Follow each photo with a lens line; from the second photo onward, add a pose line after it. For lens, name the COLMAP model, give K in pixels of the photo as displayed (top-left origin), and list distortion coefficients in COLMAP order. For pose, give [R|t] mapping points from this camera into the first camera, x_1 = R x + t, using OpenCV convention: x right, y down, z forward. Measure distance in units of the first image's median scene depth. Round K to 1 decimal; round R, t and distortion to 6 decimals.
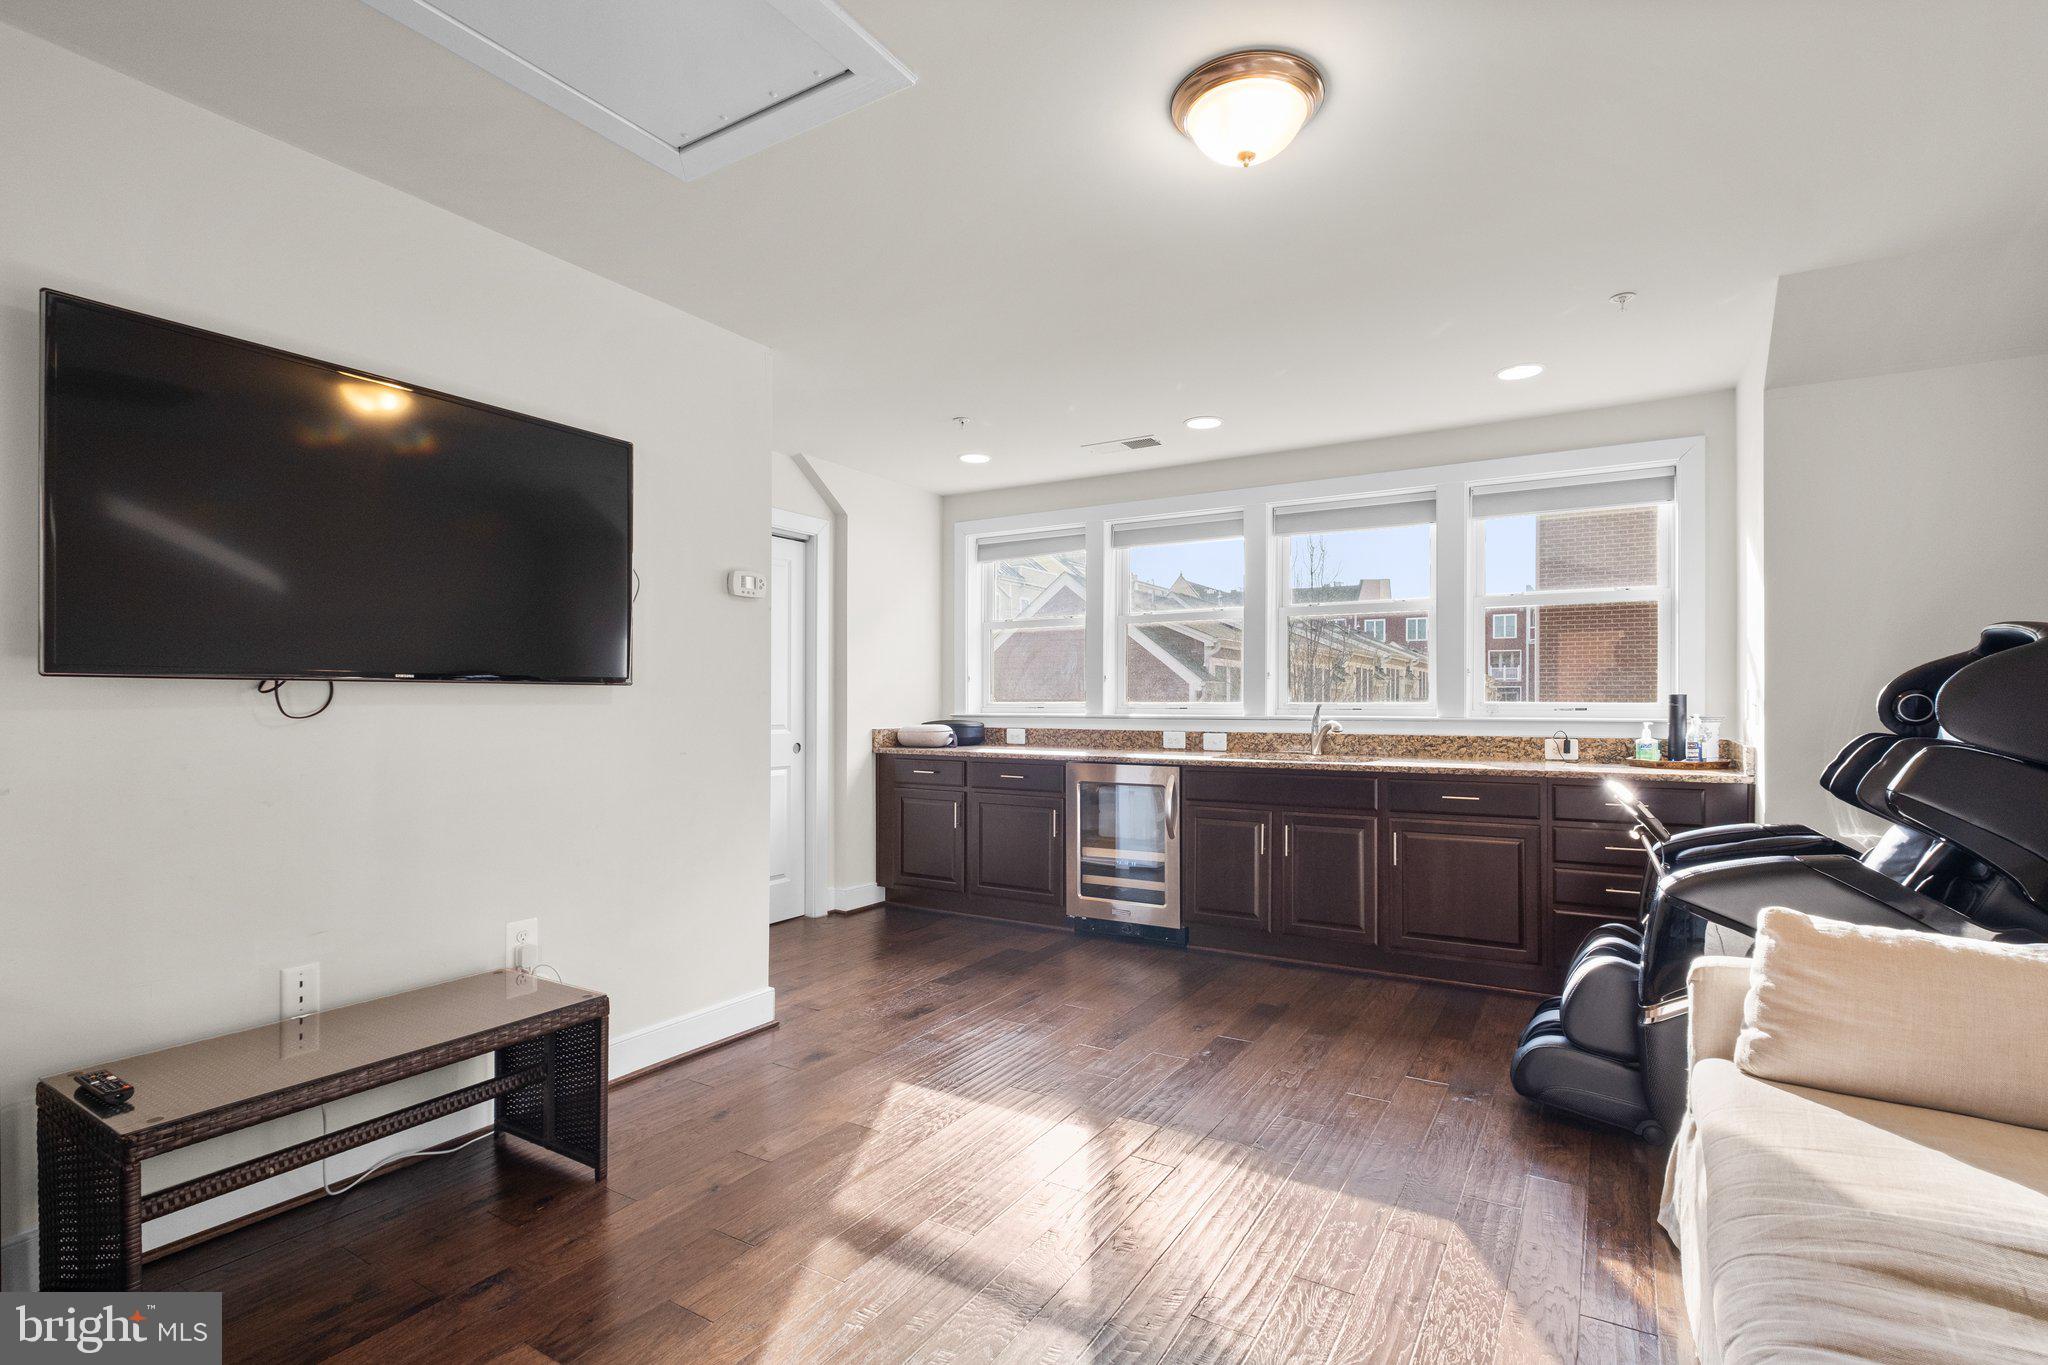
lens RADIAL K [[941.1, 0, 1024.0], [0, 941.1, 682.5], [0, 0, 1]] dist [0.001043, -0.000118]
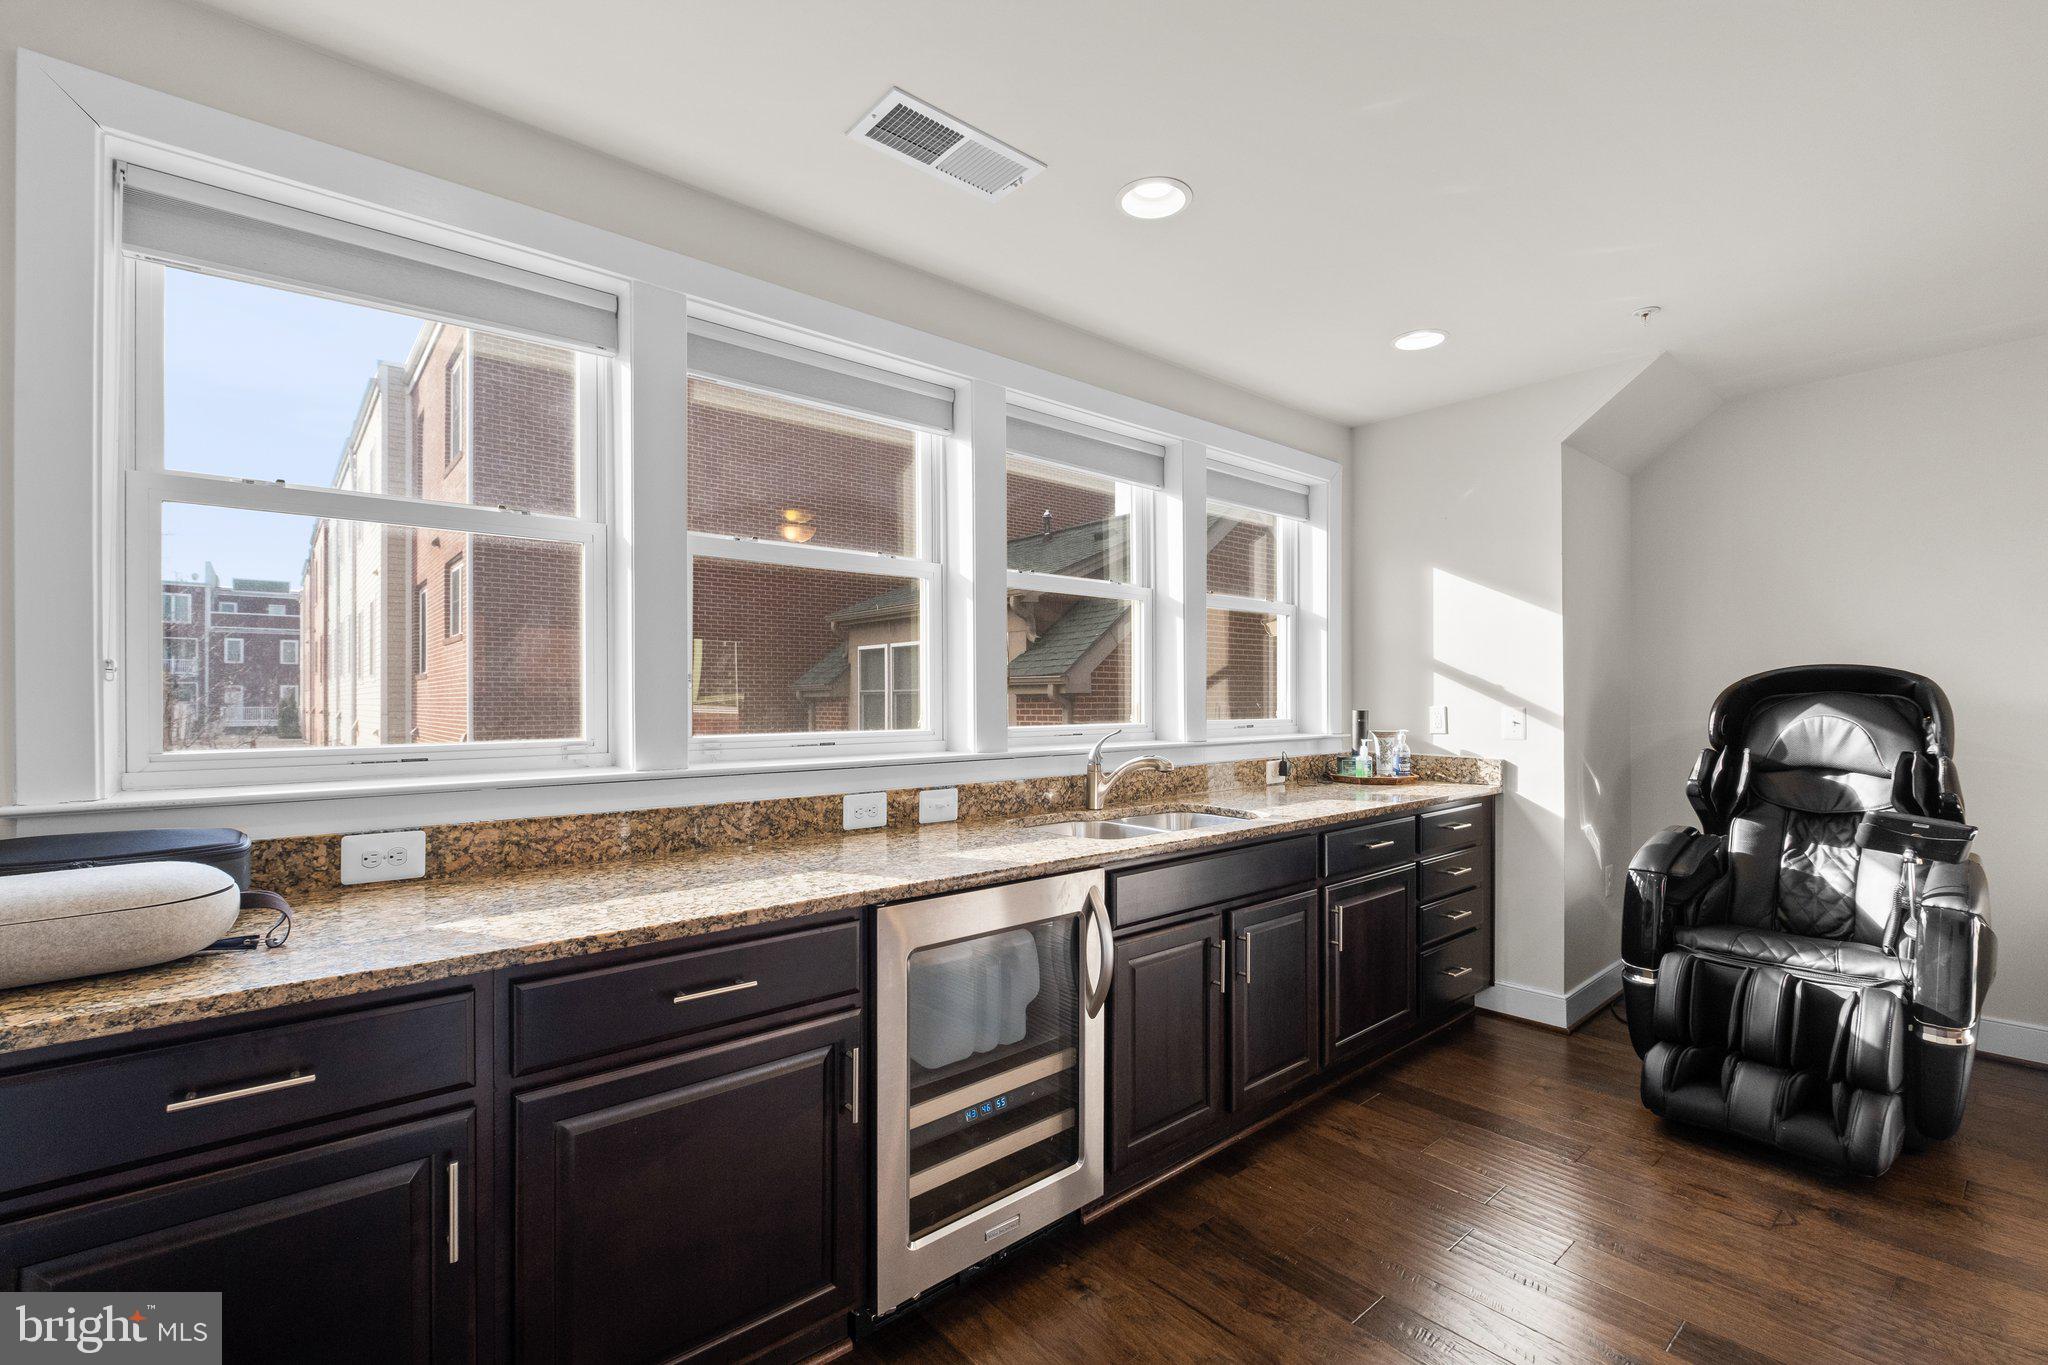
lens RADIAL K [[933.4, 0, 1024.0], [0, 933.4, 682.5], [0, 0, 1]] dist [0.001466, 0.000169]
pose [[0.272312, 0.013272, 0.962117, -0.292050], [-0.014696, 0.999846, -0.009633, -0.001845], [-0.962097, -0.011516, 0.272465, 0.818756]]
